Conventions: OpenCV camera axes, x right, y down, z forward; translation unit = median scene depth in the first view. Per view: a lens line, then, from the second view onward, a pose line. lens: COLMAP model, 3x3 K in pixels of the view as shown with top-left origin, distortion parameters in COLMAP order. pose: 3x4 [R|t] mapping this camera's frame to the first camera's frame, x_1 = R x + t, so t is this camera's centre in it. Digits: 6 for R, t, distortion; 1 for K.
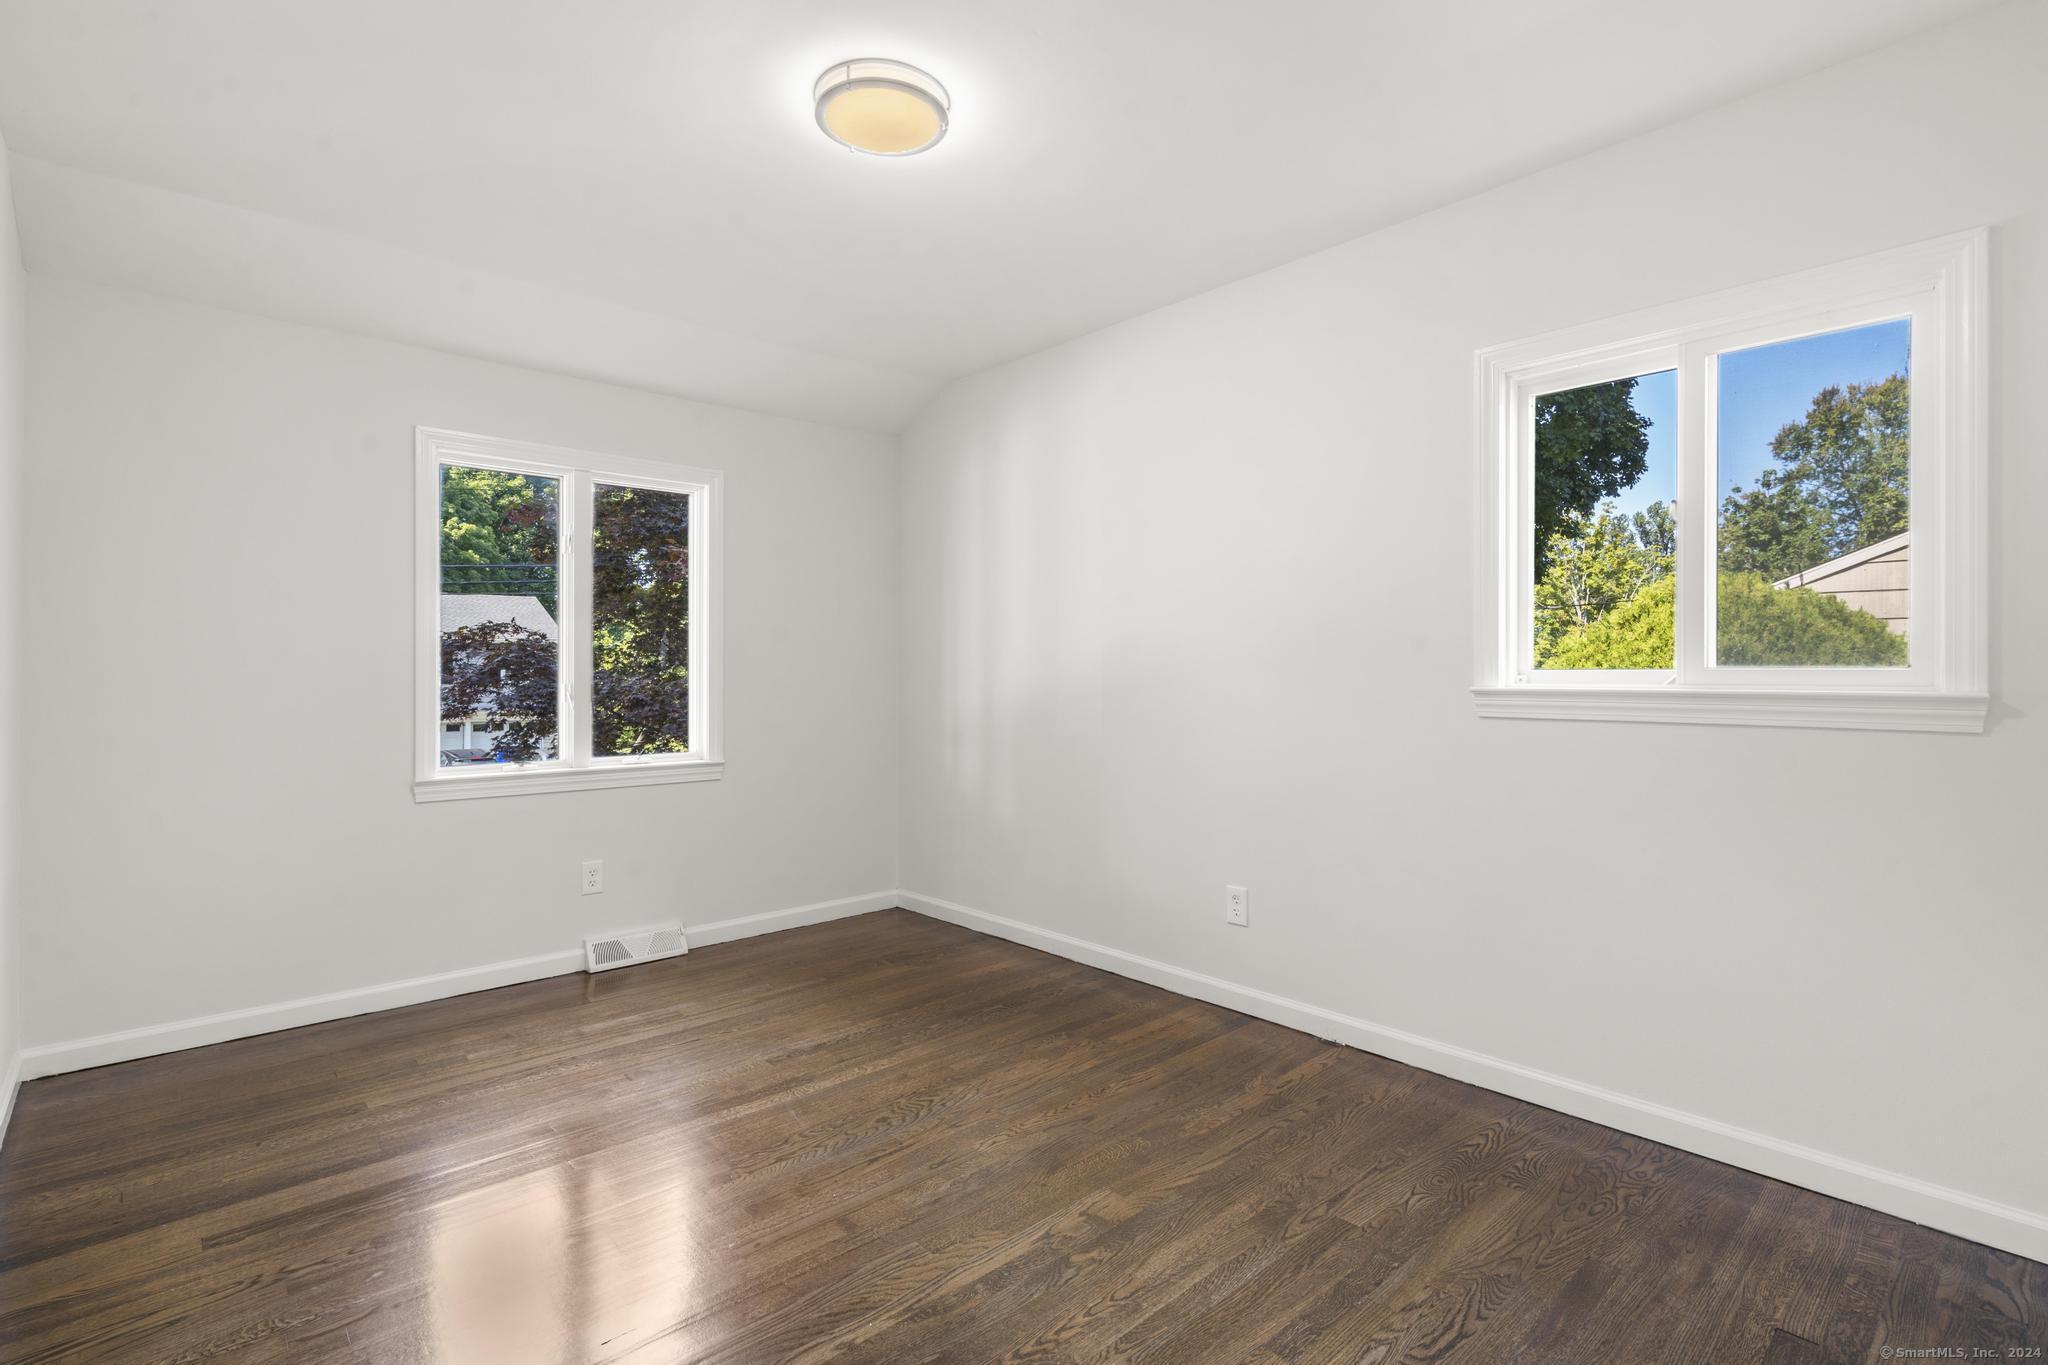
lens RADIAL K [[920.3, 0, 1027.9], [0, 920.3, 671.3], [0, 0, 1]] dist [0.000409, 0.000993]
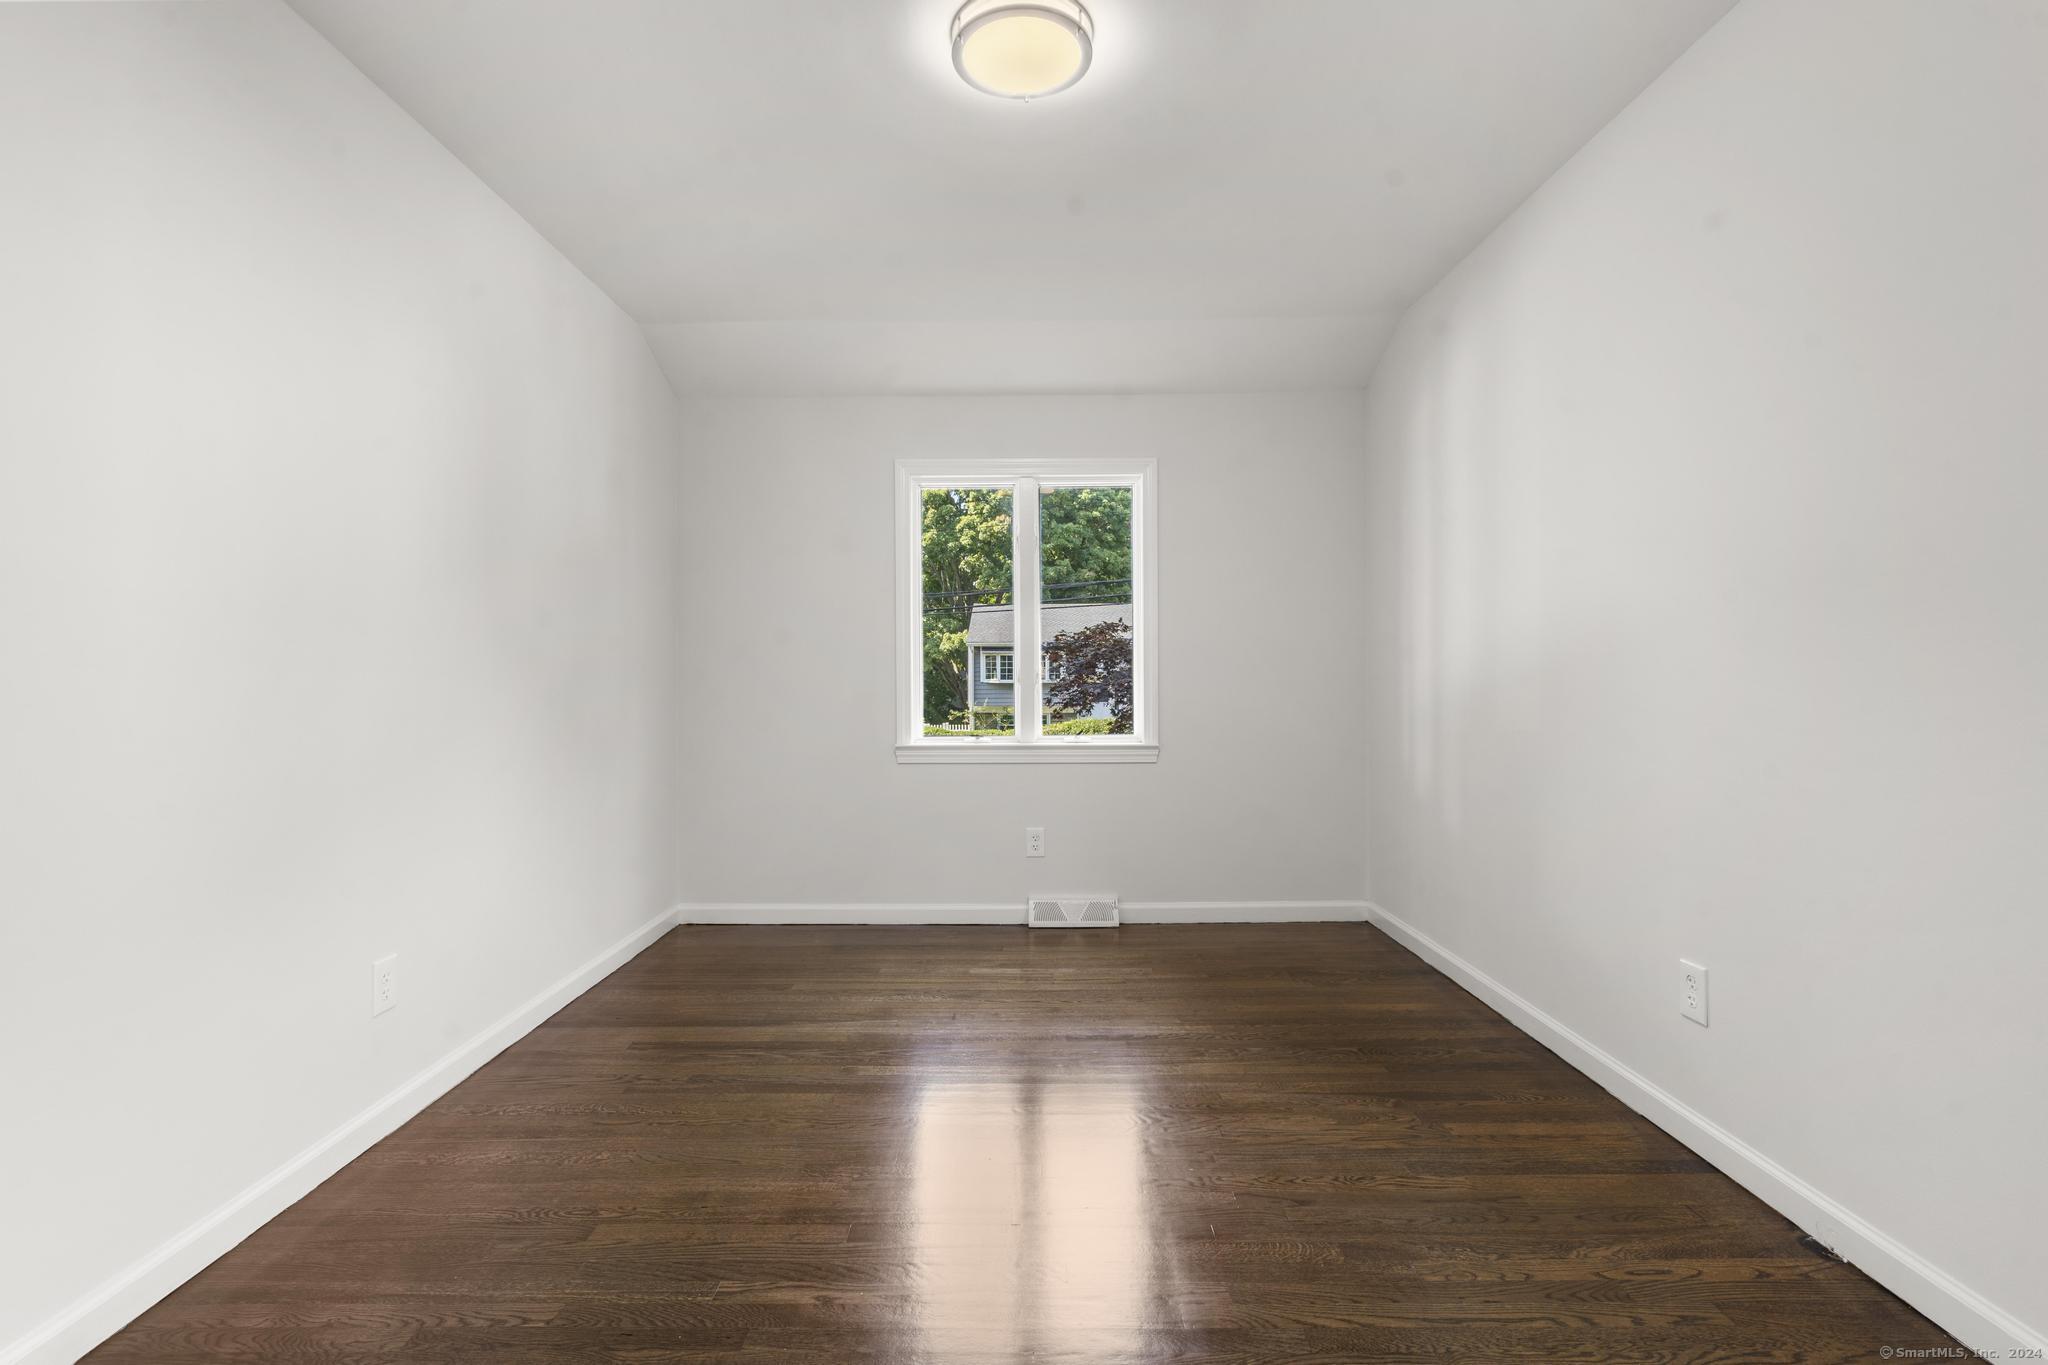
lens RADIAL K [[920.3, 0, 1027.9], [0, 920.3, 671.3], [0, 0, 1]] dist [0.000409, 0.000993]
pose [[0.744700, -0.009667, -0.667329, 0.312873], [0.011427, 0.999933, -0.001734, 0.021214], [0.667301, -0.006334, 0.744761, 0.190635]]
